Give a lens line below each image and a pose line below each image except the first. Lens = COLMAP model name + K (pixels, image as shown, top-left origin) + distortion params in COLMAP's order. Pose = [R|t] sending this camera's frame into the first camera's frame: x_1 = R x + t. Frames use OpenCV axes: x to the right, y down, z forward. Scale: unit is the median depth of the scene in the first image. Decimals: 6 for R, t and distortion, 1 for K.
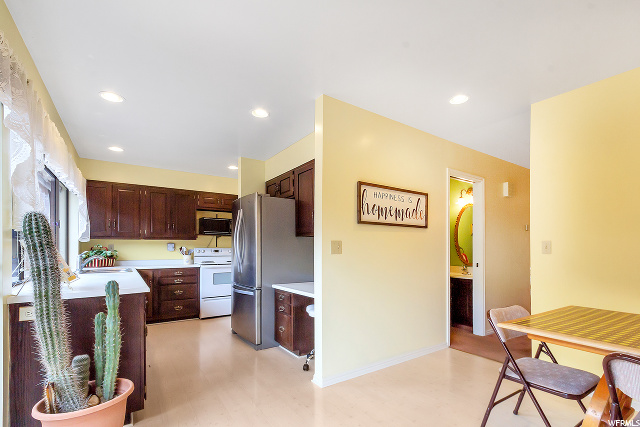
lens RADIAL K [[293.3, 0, 336.9], [0, 293.3, 248.6], [0, 0, 1]] dist [0.000291, -0.000131]
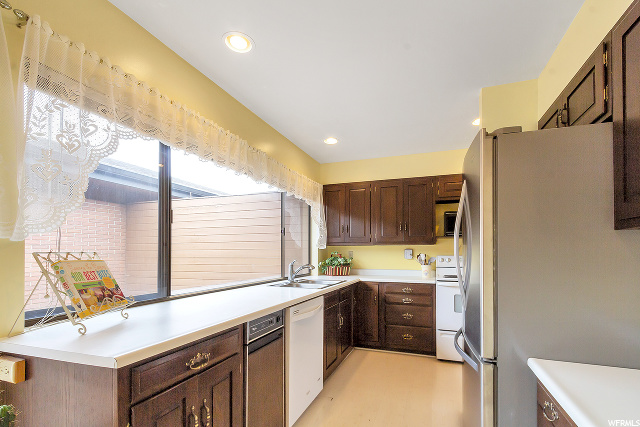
lens RADIAL K [[293.3, 0, 336.9], [0, 293.3, 248.6], [0, 0, 1]] dist [0.000291, -0.000131]
pose [[0.581067, -0.009806, -0.813797, -0.052455], [-0.001954, 0.999908, -0.013445, -0.013044], [0.813853, 0.009403, 0.580994, 0.551420]]
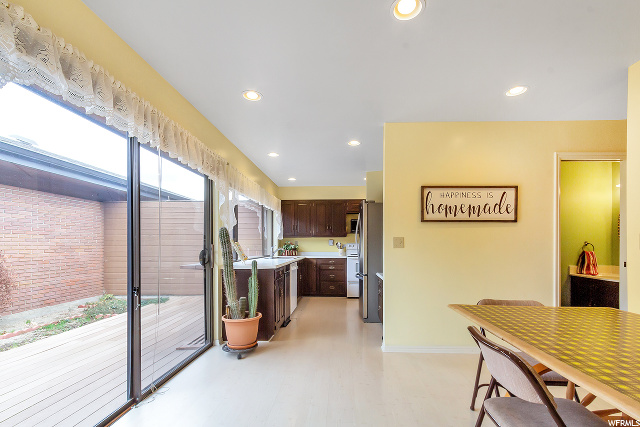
lens RADIAL K [[293.3, 0, 336.9], [0, 293.3, 248.6], [0, 0, 1]] dist [0.000291, -0.000131]
pose [[0.803377, 0.009463, -0.595395, 0.372649], [-0.000016, 0.999874, 0.015871, 0.000284], [0.595471, -0.012741, 0.803276, -0.099966]]
